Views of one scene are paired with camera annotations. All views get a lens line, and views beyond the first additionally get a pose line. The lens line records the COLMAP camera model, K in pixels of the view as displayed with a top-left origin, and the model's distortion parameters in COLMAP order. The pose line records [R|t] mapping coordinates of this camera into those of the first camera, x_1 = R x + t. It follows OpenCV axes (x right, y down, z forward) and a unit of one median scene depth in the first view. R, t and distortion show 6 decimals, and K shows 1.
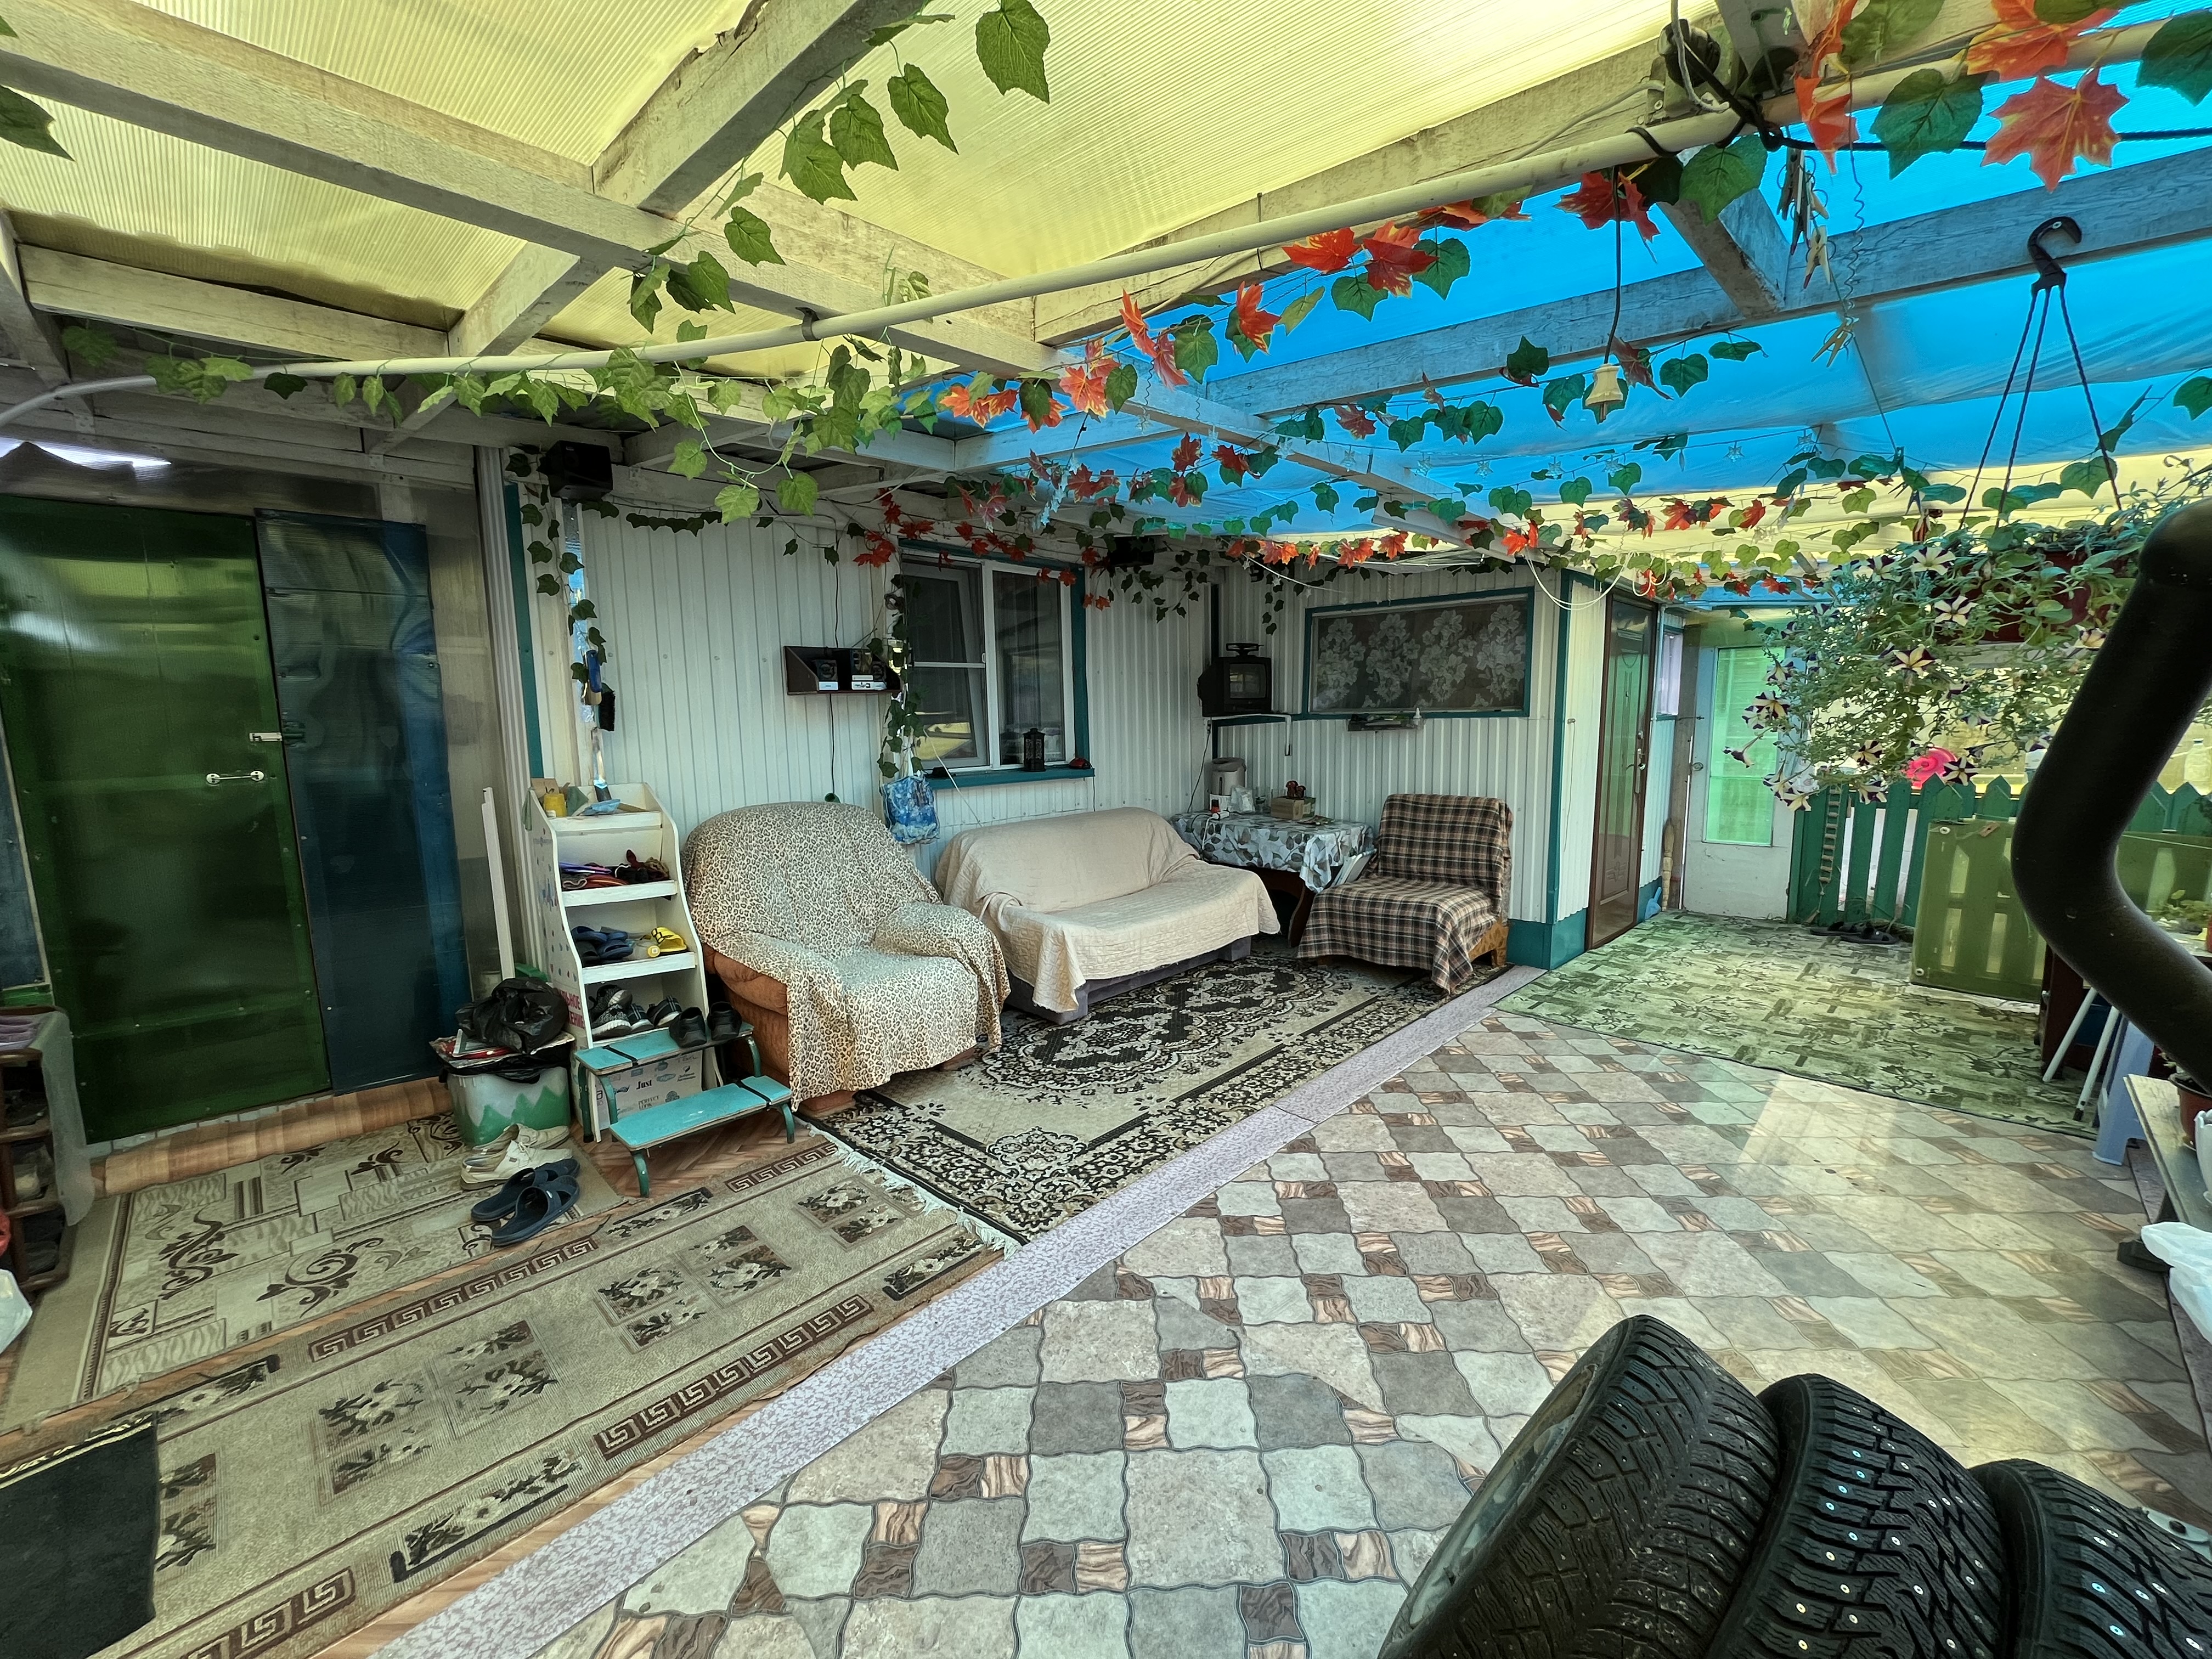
lens RADIAL K [[899.3, 0, 1097.2], [0, 899.3, 839.2], [0, 0, 1]] dist [-0.003004, 0.000008]
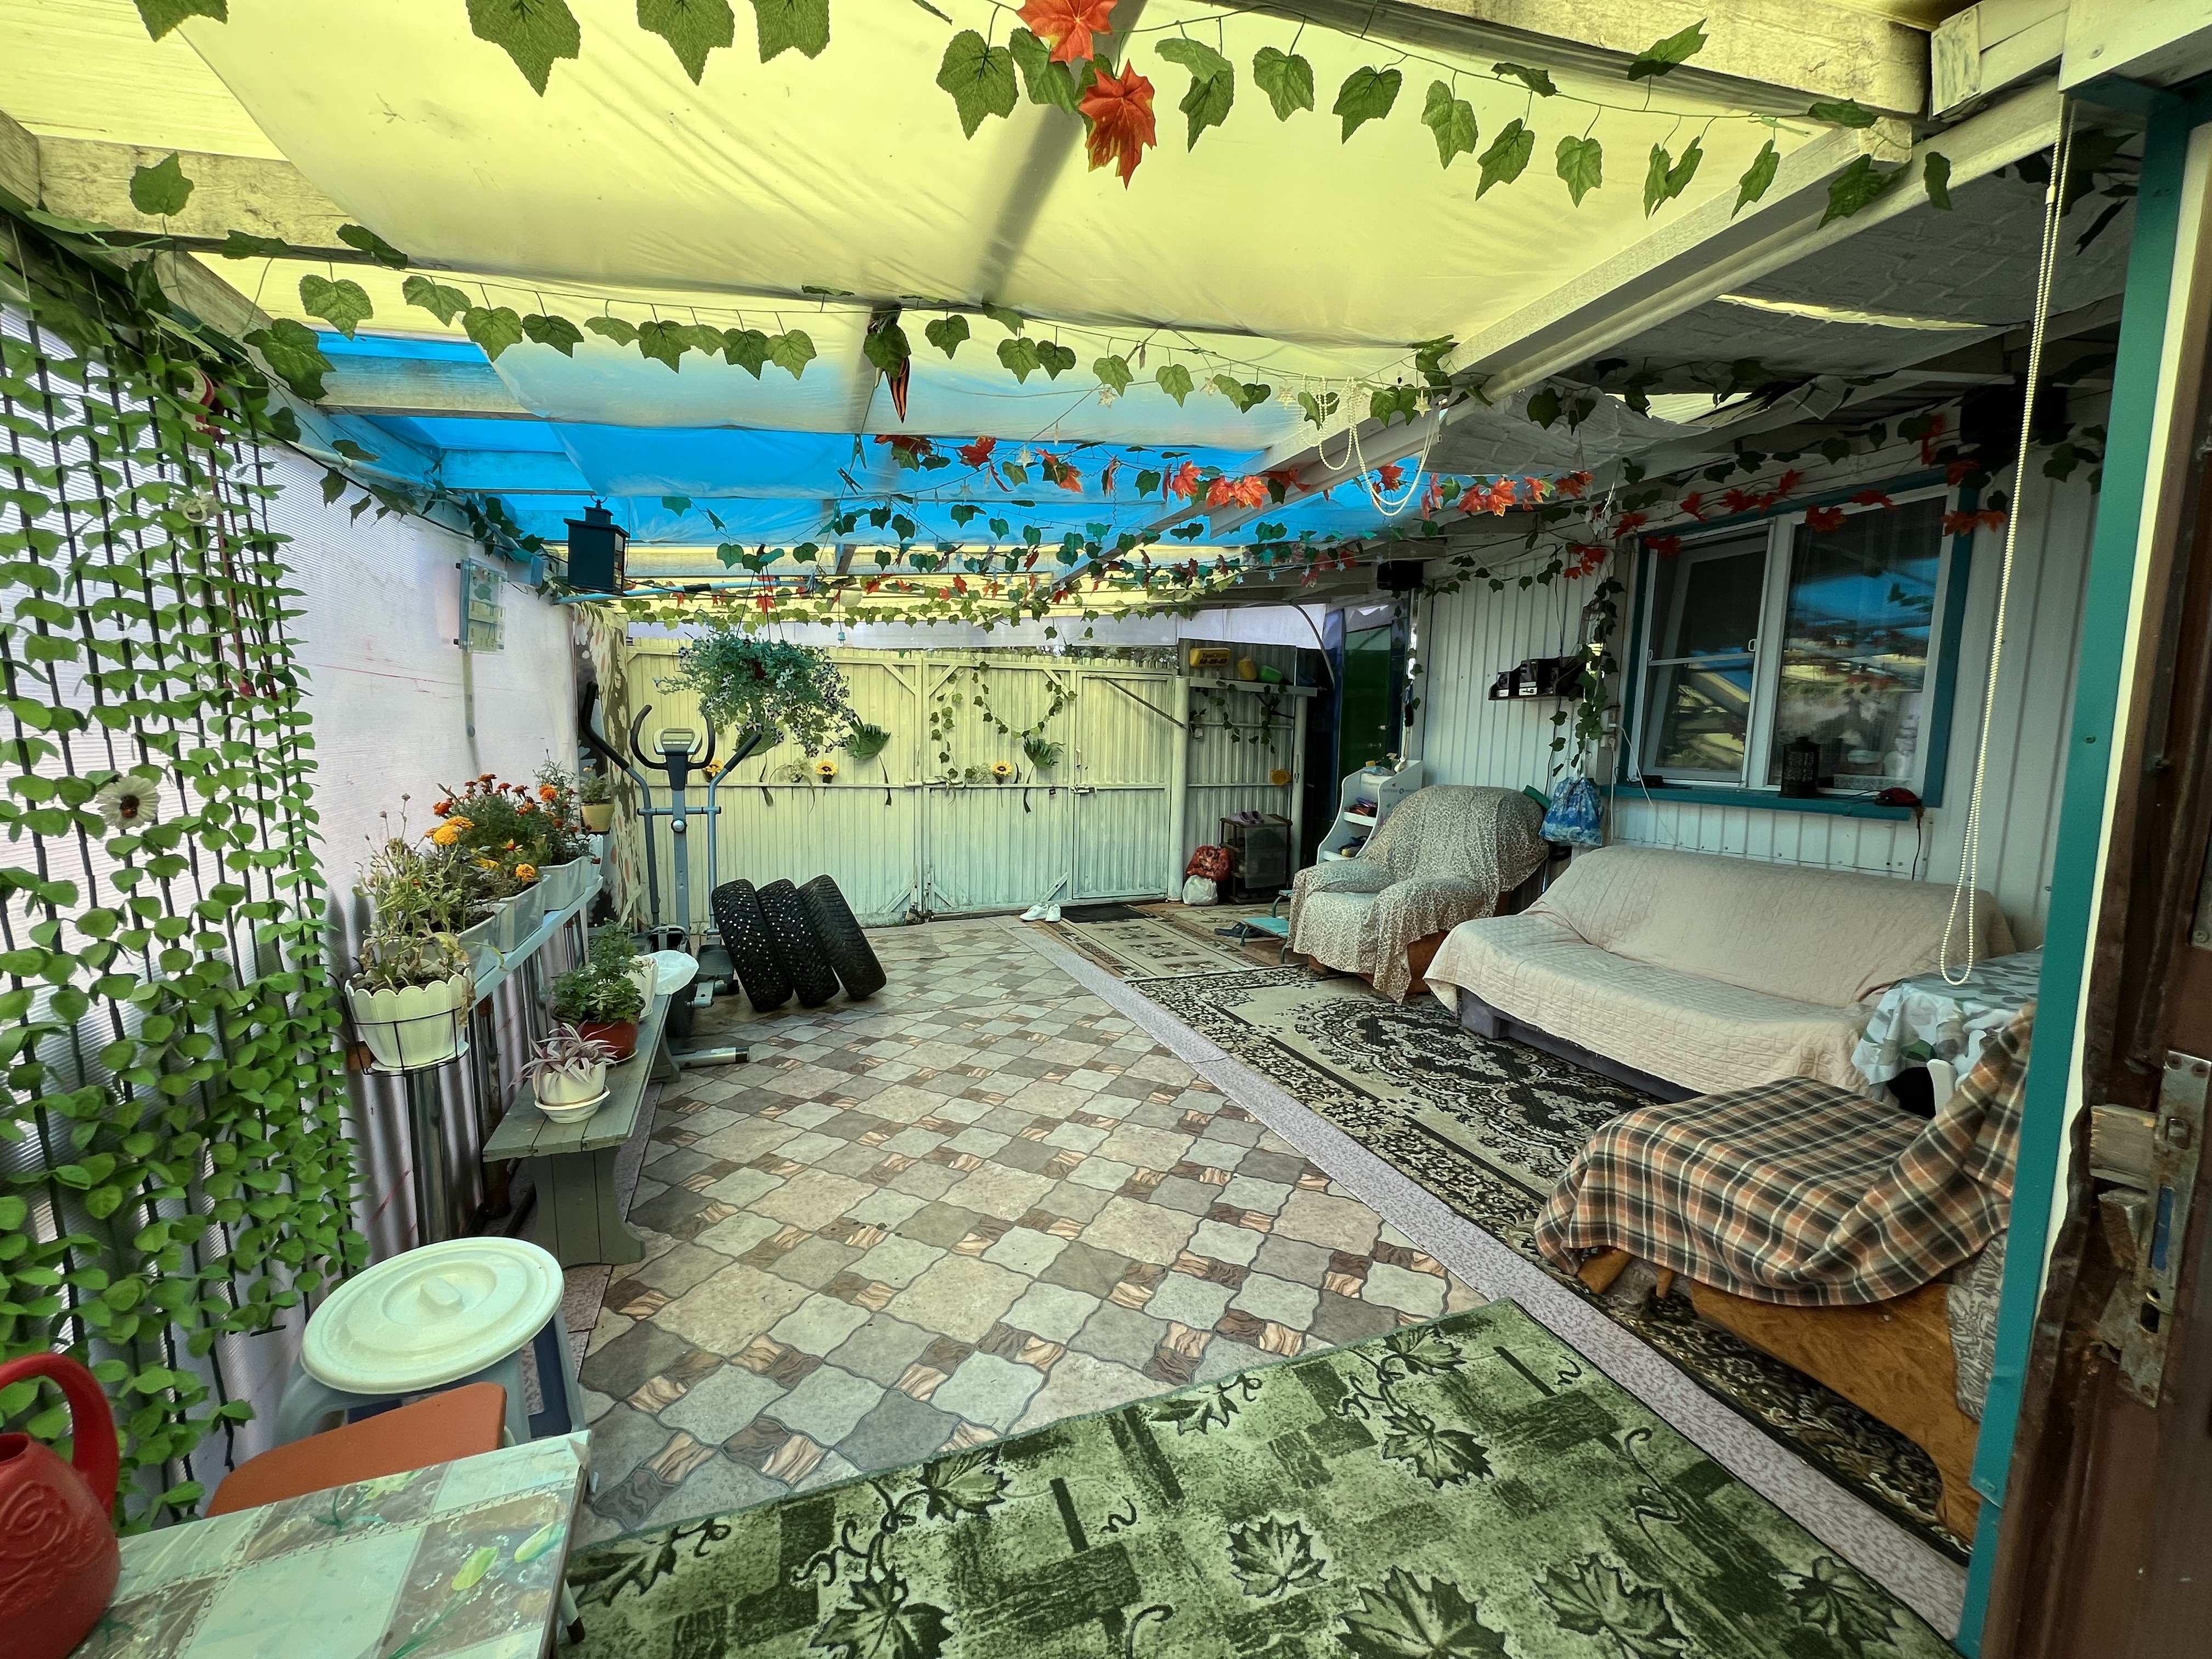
lens RADIAL K [[899.3, 0, 1113.5], [0, 899.3, 842.2], [0, 0, 1]] dist [-0.003004, 0.000008]
pose [[-0.411141, 0.123379, -0.903184, 1.039818], [-0.130383, 0.972652, 0.192221, -0.141204], [0.902199, 0.196789, -0.383810, 1.036278]]
